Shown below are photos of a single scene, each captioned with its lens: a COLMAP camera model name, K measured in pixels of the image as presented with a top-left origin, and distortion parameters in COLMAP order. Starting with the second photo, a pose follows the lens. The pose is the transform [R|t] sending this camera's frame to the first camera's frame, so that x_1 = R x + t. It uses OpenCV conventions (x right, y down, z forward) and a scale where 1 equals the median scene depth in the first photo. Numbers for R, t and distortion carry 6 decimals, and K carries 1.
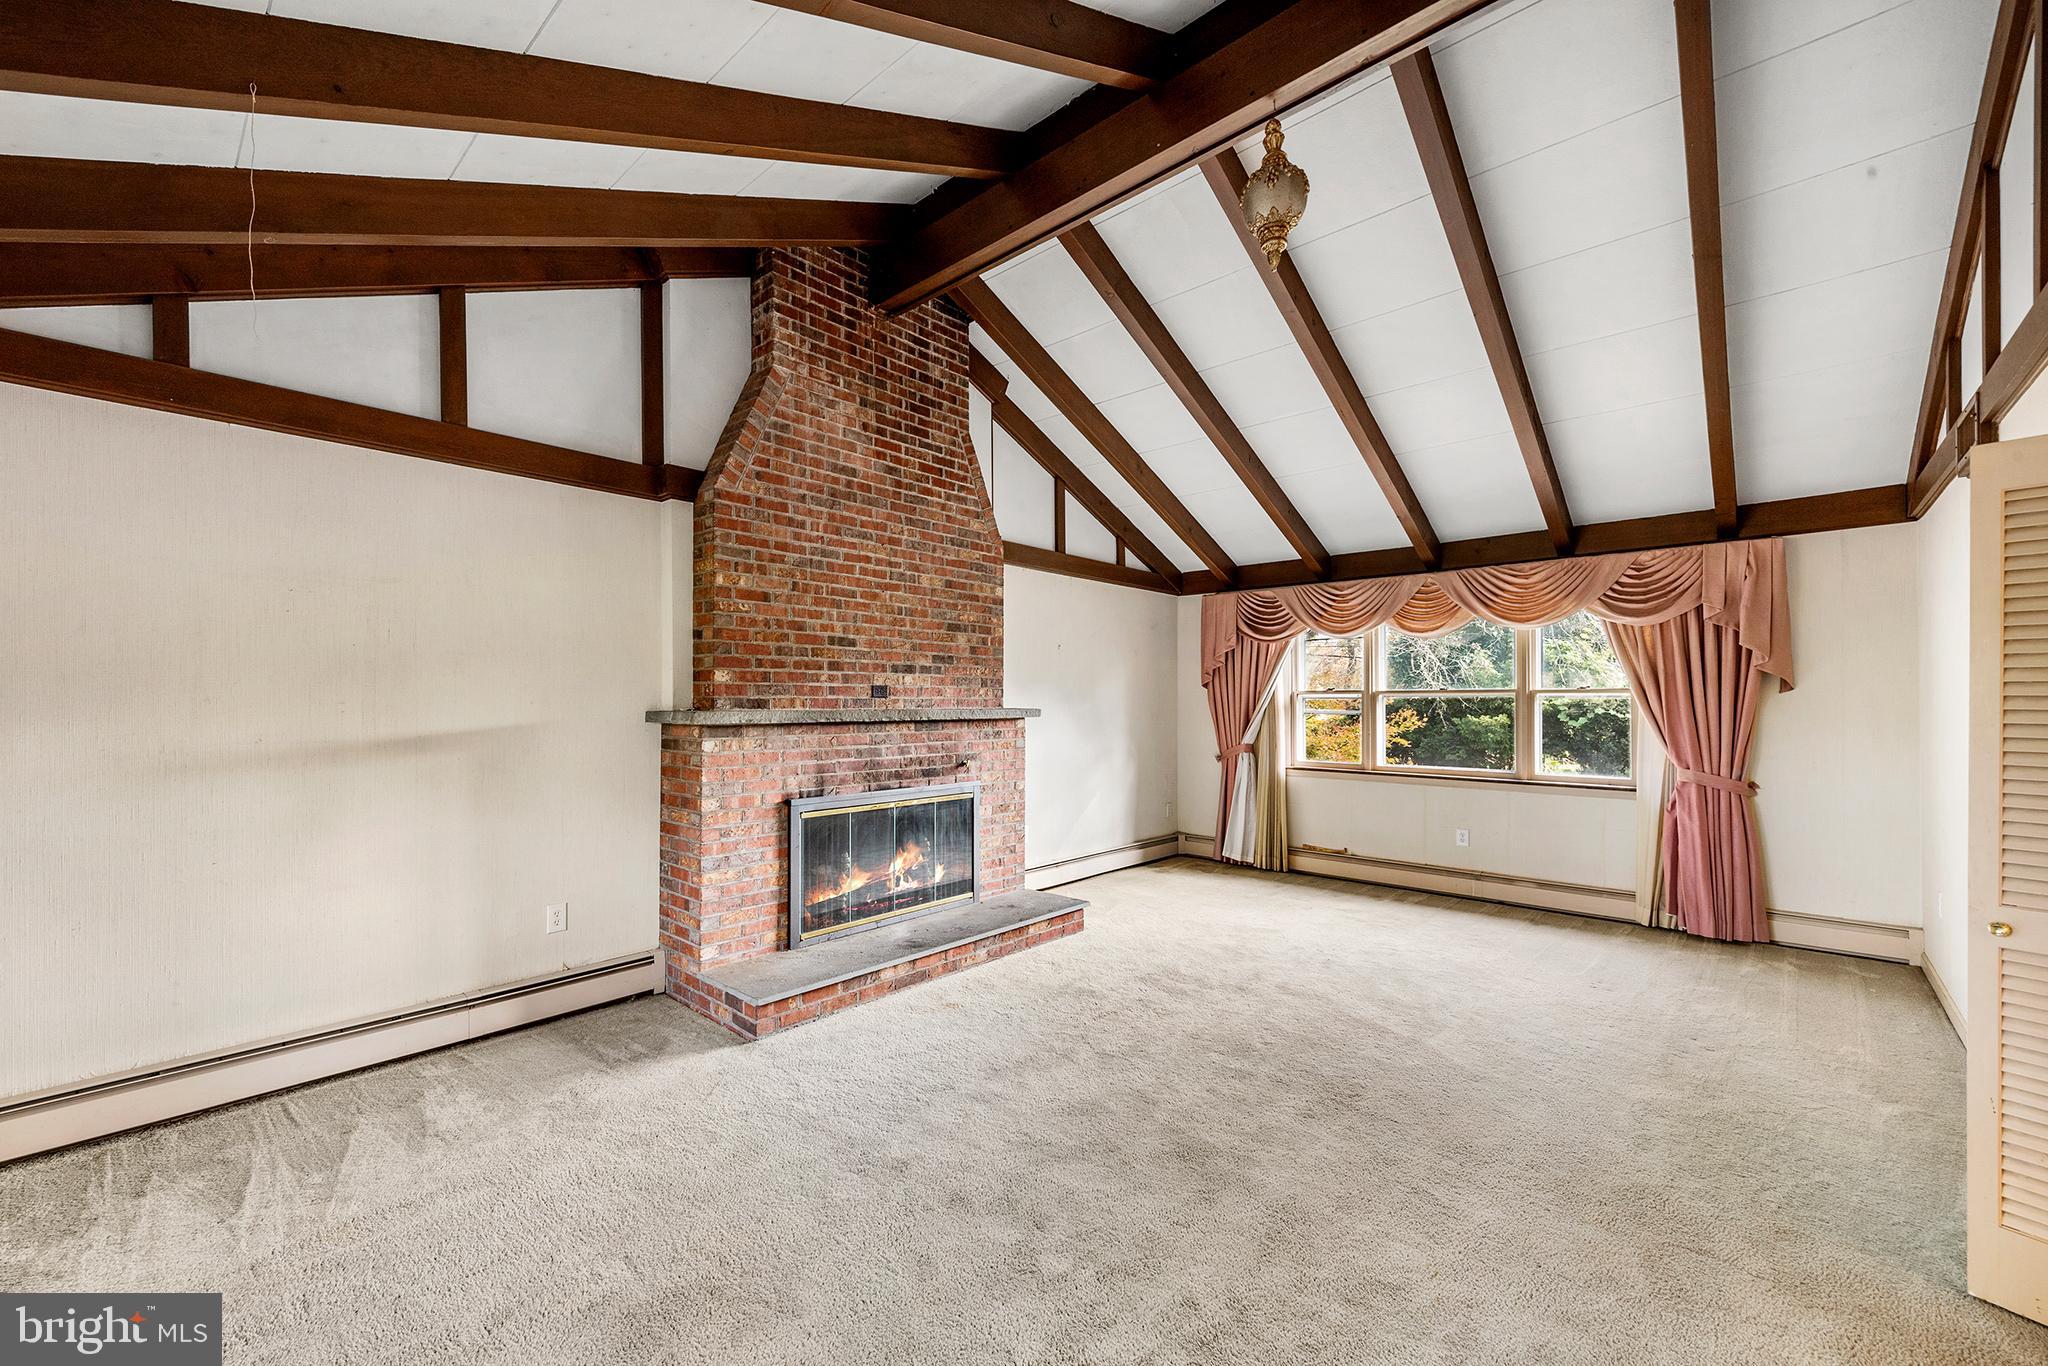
lens RADIAL K [[831.9, 0, 999.8], [0, 831.9, 712.1], [0, 0, 1]] dist [0.014241, -0.003057]
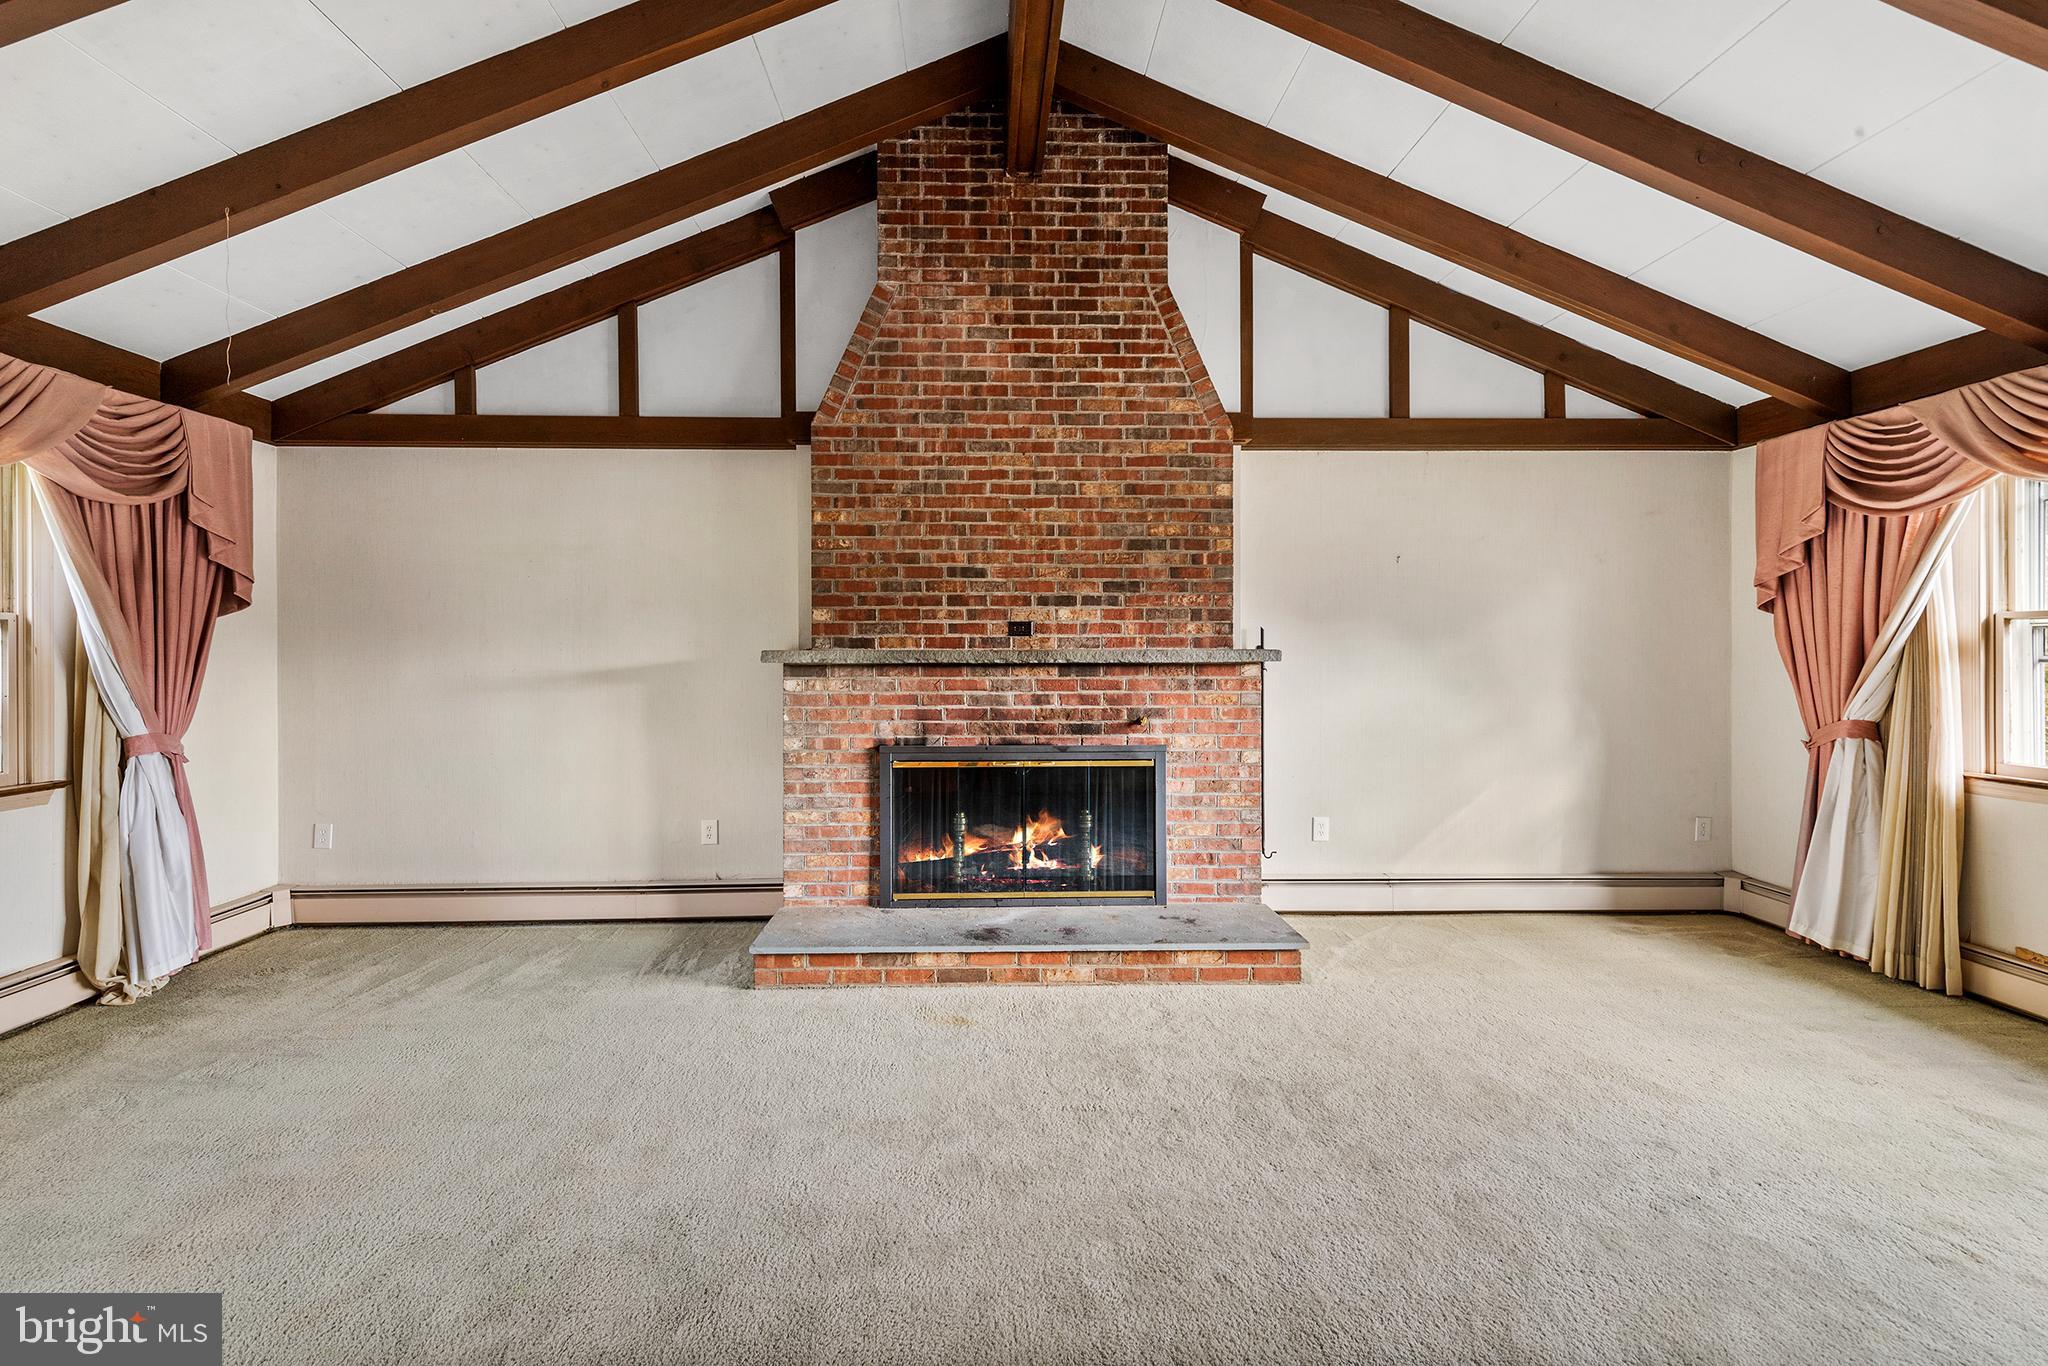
lens RADIAL K [[831.9, 0, 1015.3], [0, 831.9, 664.6], [0, 0, 1]] dist [0.014241, -0.003057]
pose [[0.690807, 0.008898, -0.722985, 0.477428], [-0.006325, 0.999960, 0.006263, 0.006791], [0.723012, 0.000247, 0.690836, 0.427451]]
